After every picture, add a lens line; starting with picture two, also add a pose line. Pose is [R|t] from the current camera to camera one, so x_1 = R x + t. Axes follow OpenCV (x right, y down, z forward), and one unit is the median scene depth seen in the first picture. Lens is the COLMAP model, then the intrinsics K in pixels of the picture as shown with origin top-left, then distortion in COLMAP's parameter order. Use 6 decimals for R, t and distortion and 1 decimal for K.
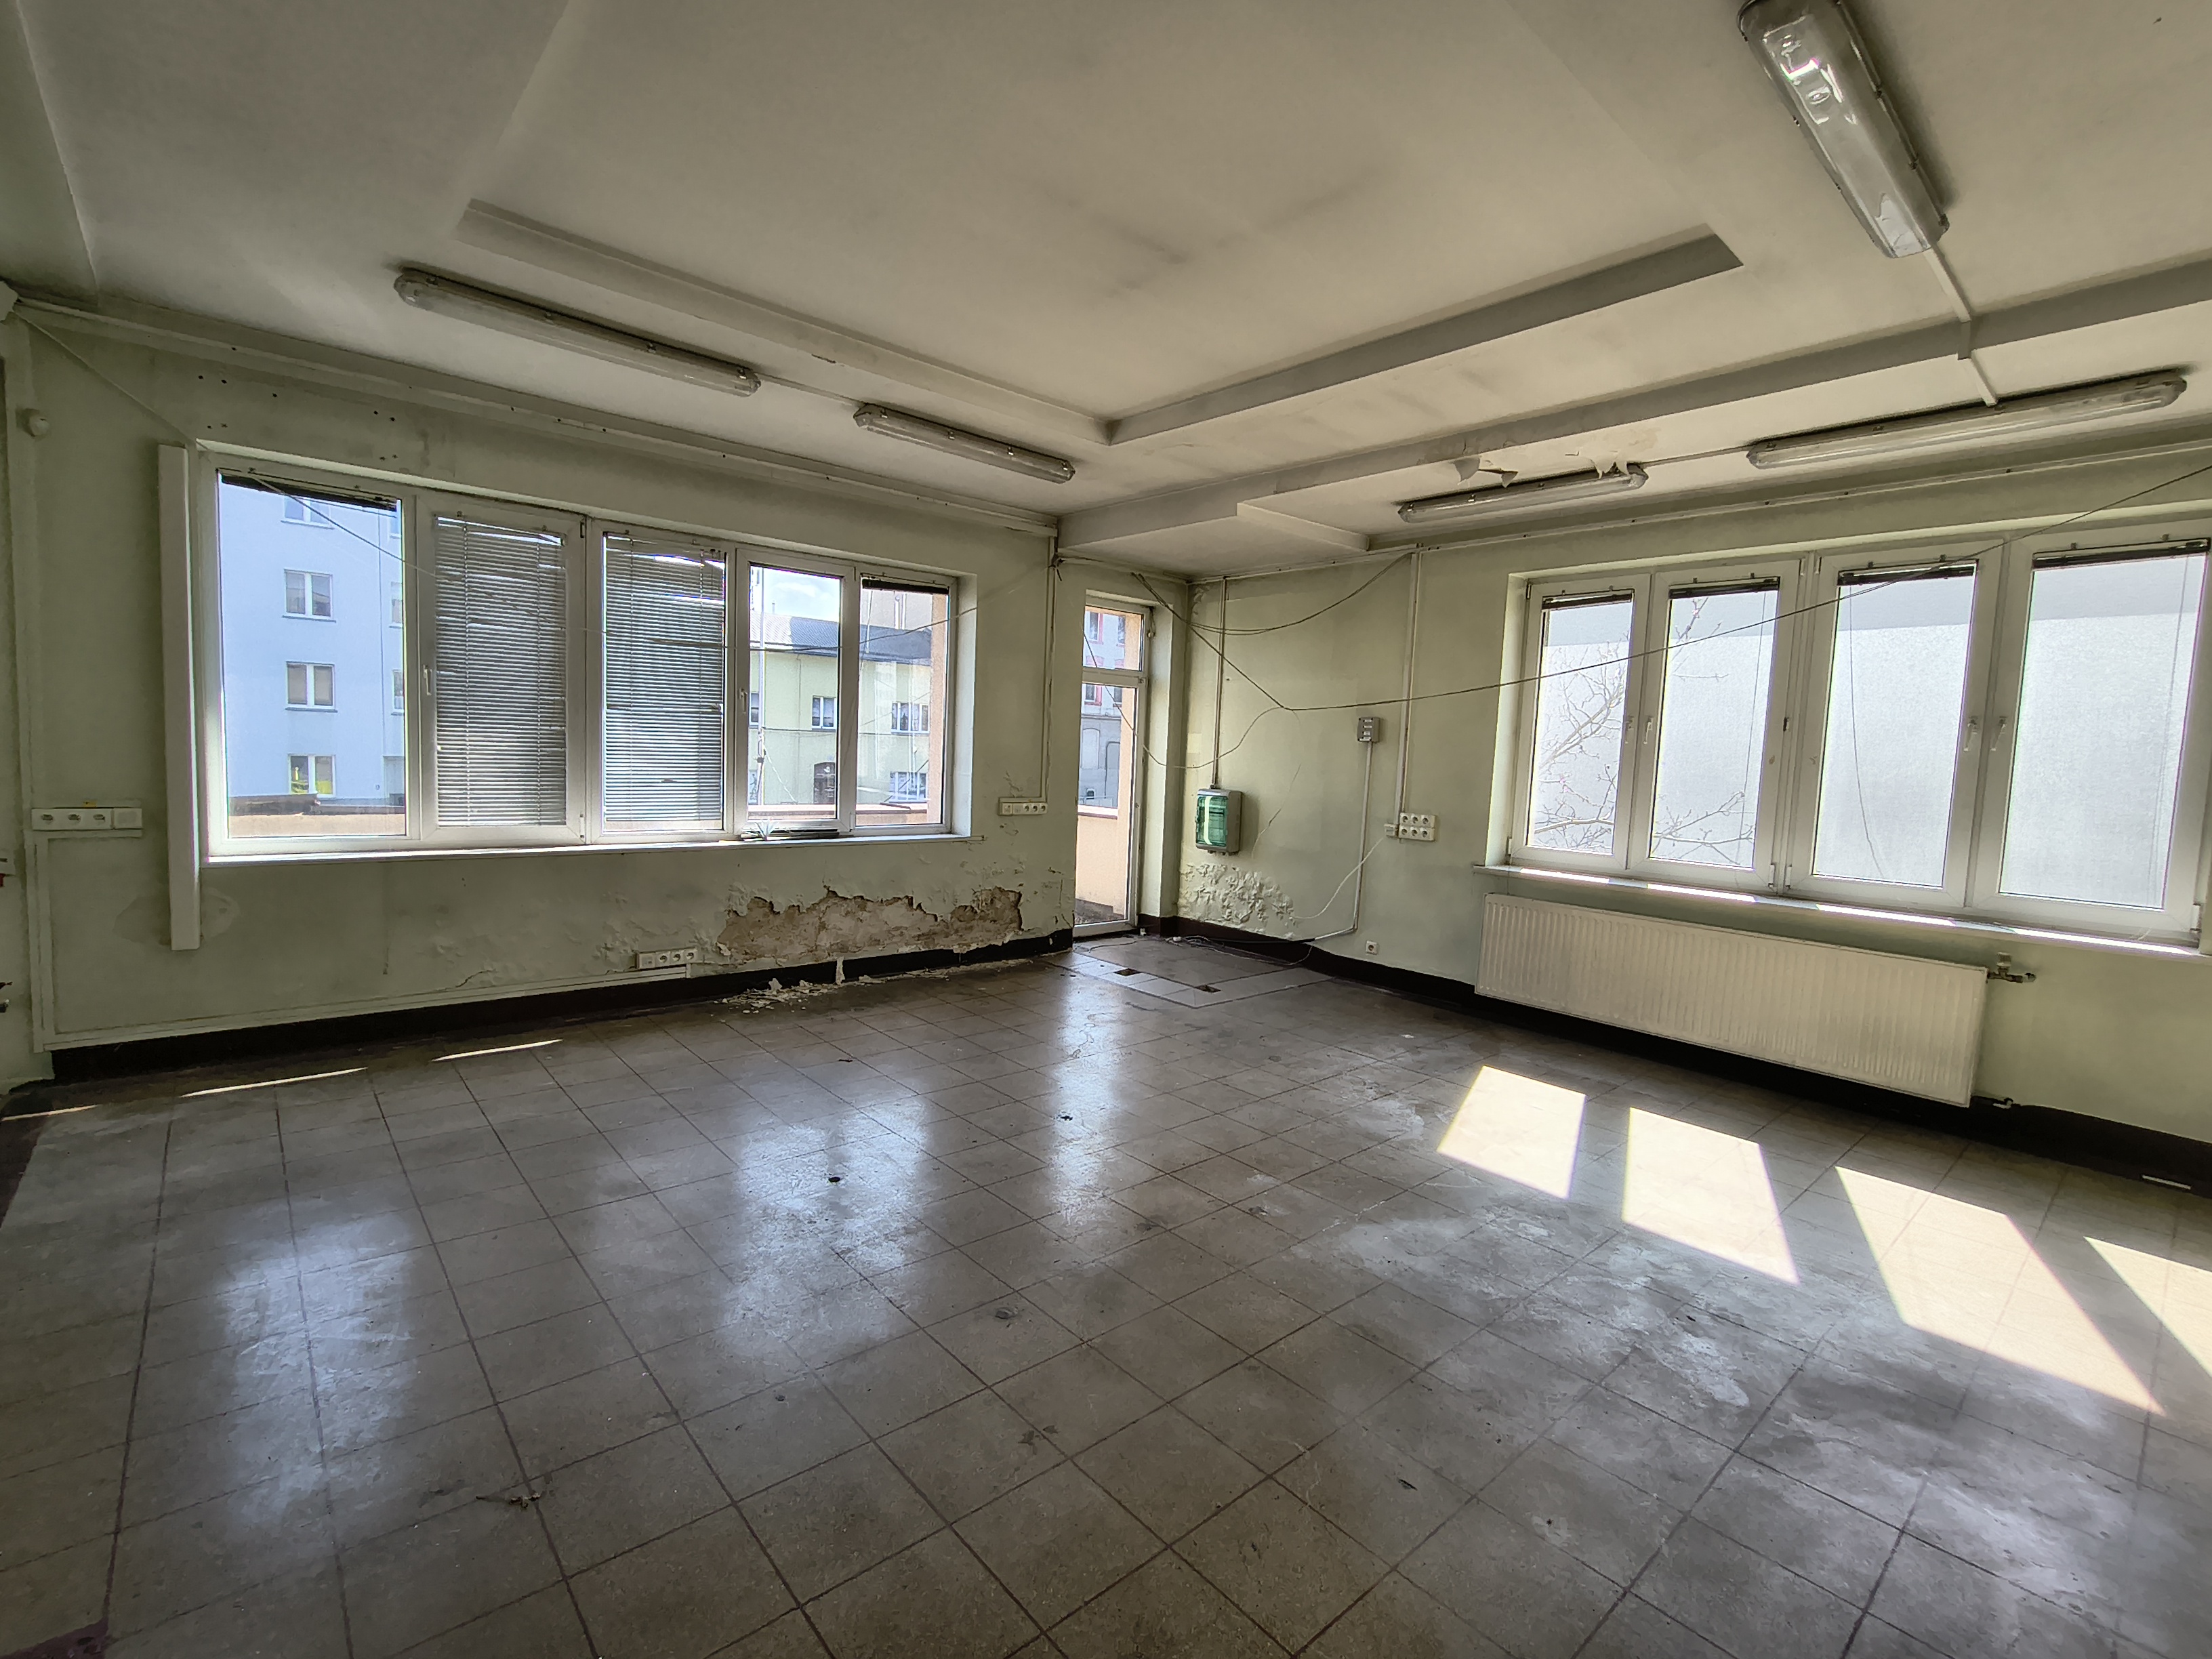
lens RADIAL K [[1004.1, 0, 1116.1], [0, 1004.1, 827.5], [0, 0, 1]] dist [0.001291, 0.001449]
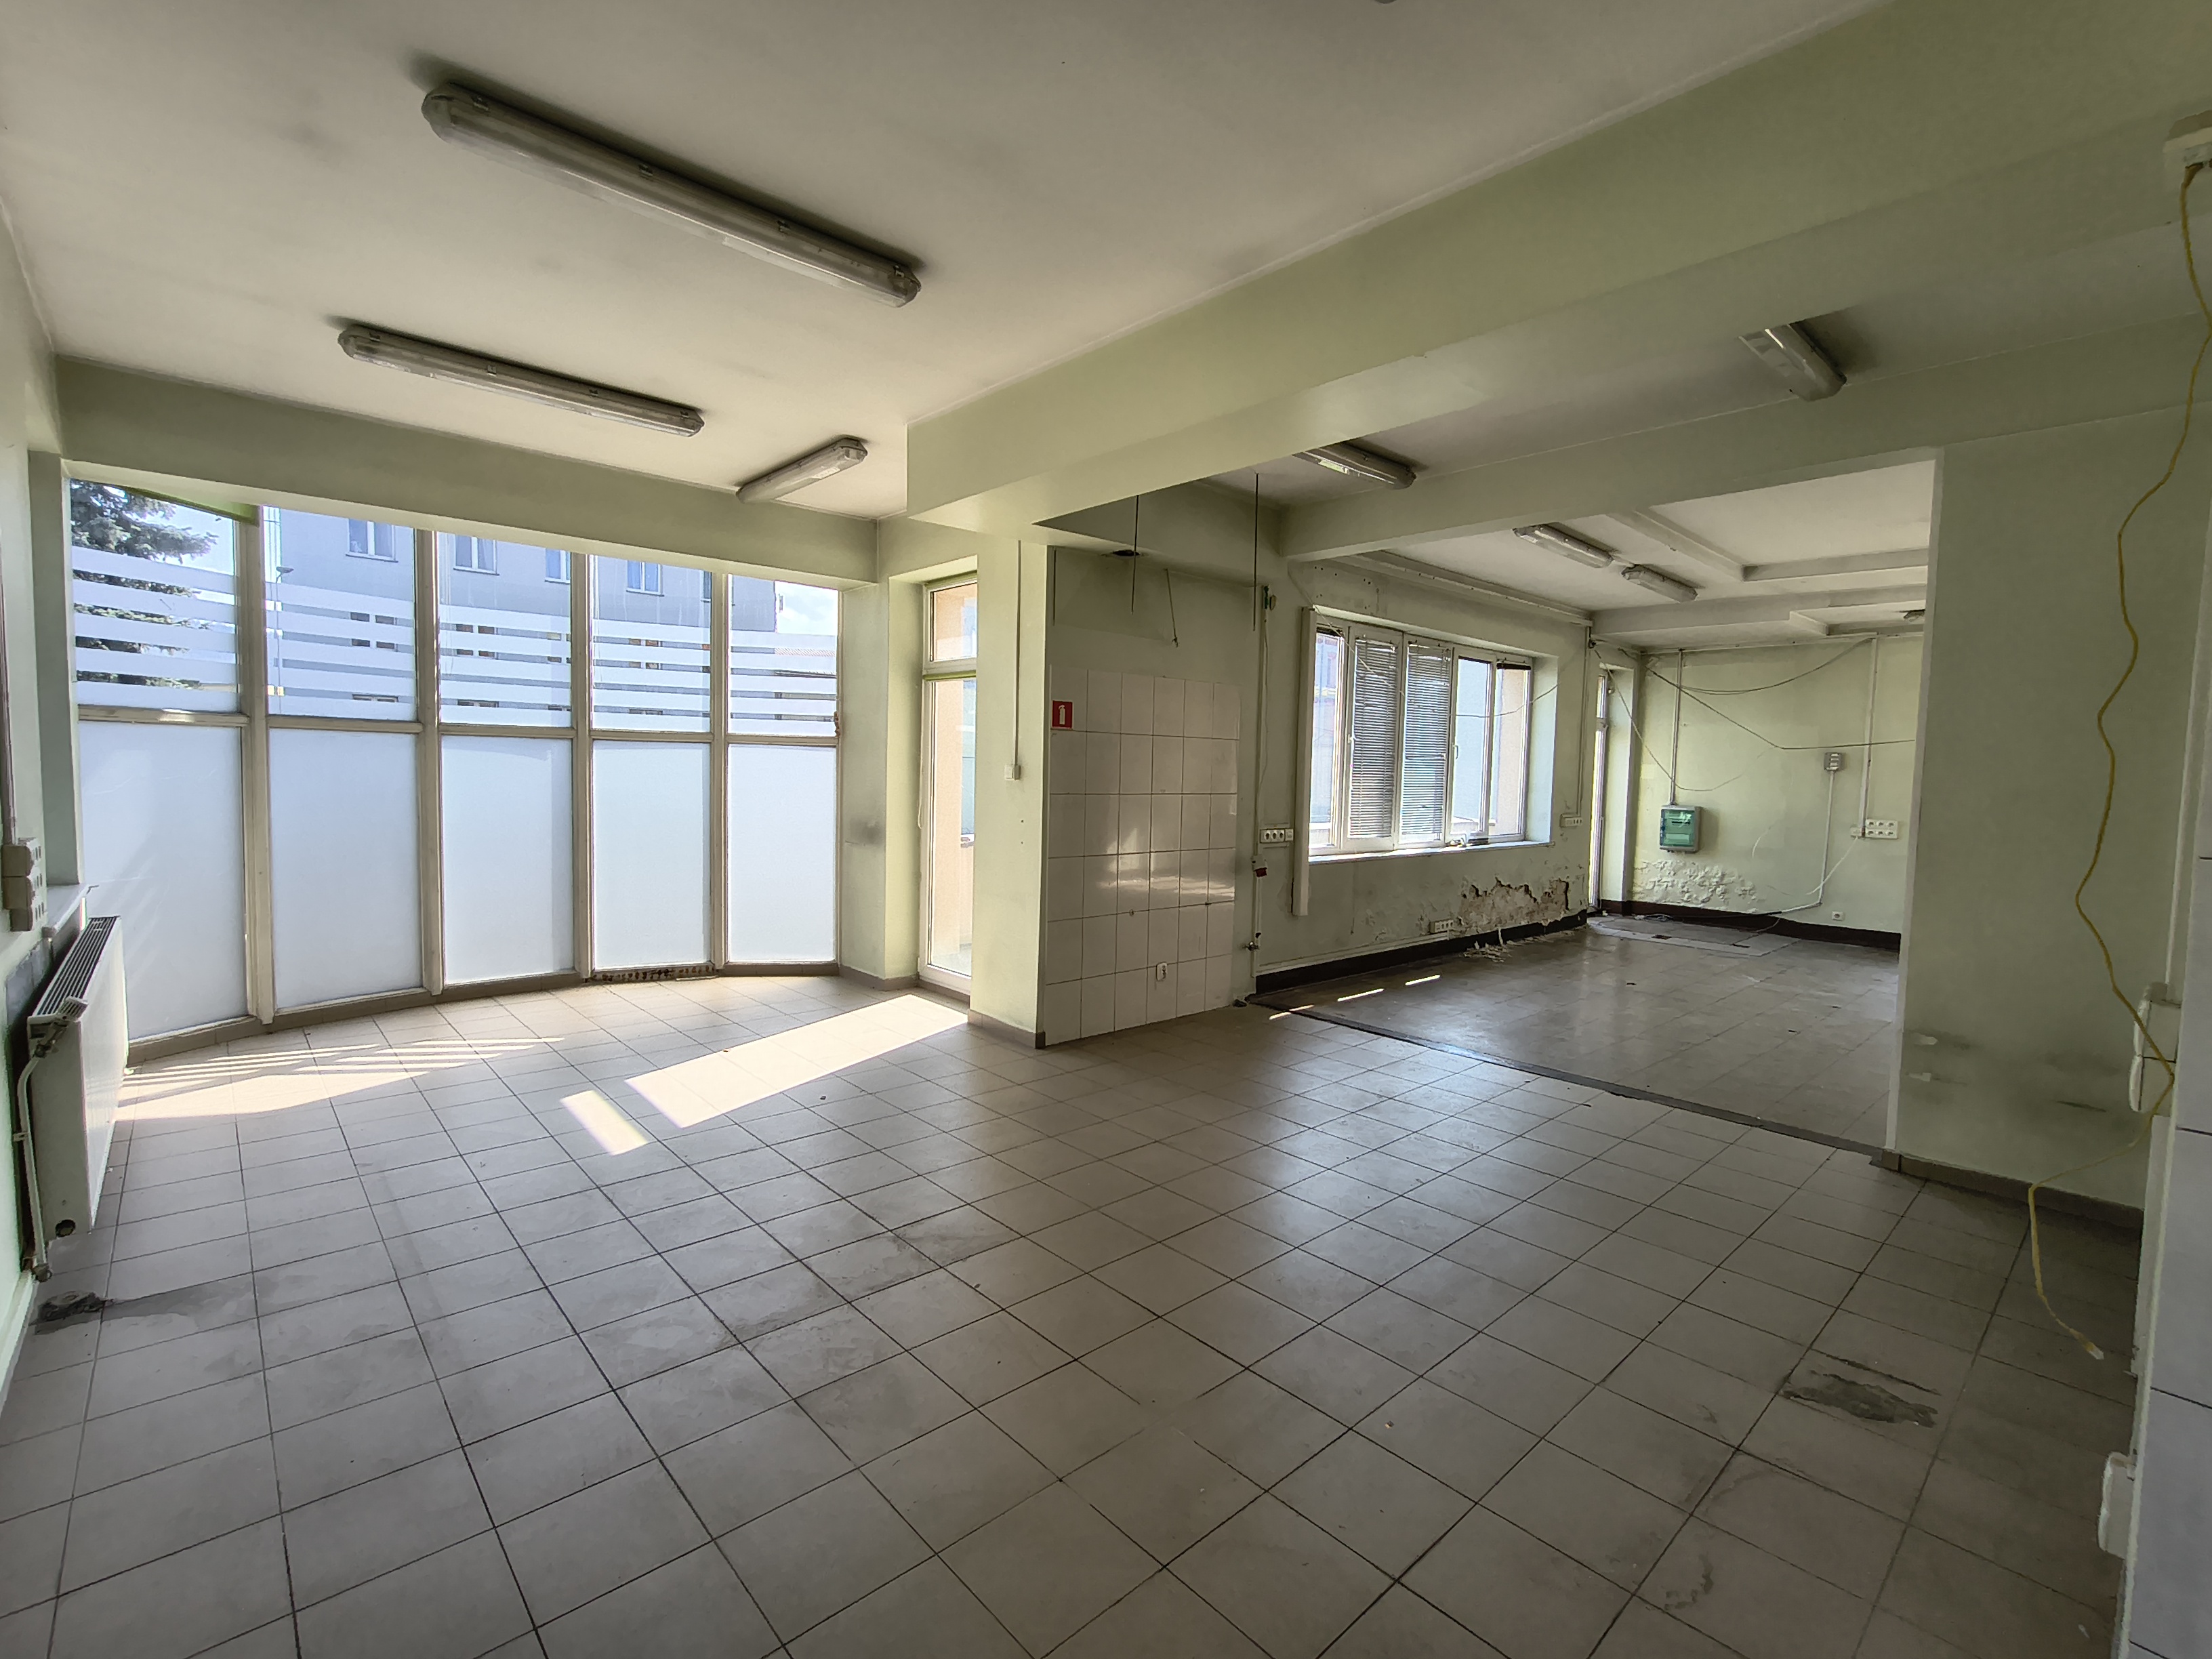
lens RADIAL K [[1004.1, 0, 1112.4], [0, 1004.1, 836.3], [0, 0, 1]] dist [0.001291, 0.001449]
pose [[0.999554, -0.018196, 0.023683, -0.823561], [0.018365, 0.999807, -0.006944, -0.001232], [-0.023552, 0.007376, 0.999695, -0.404995]]
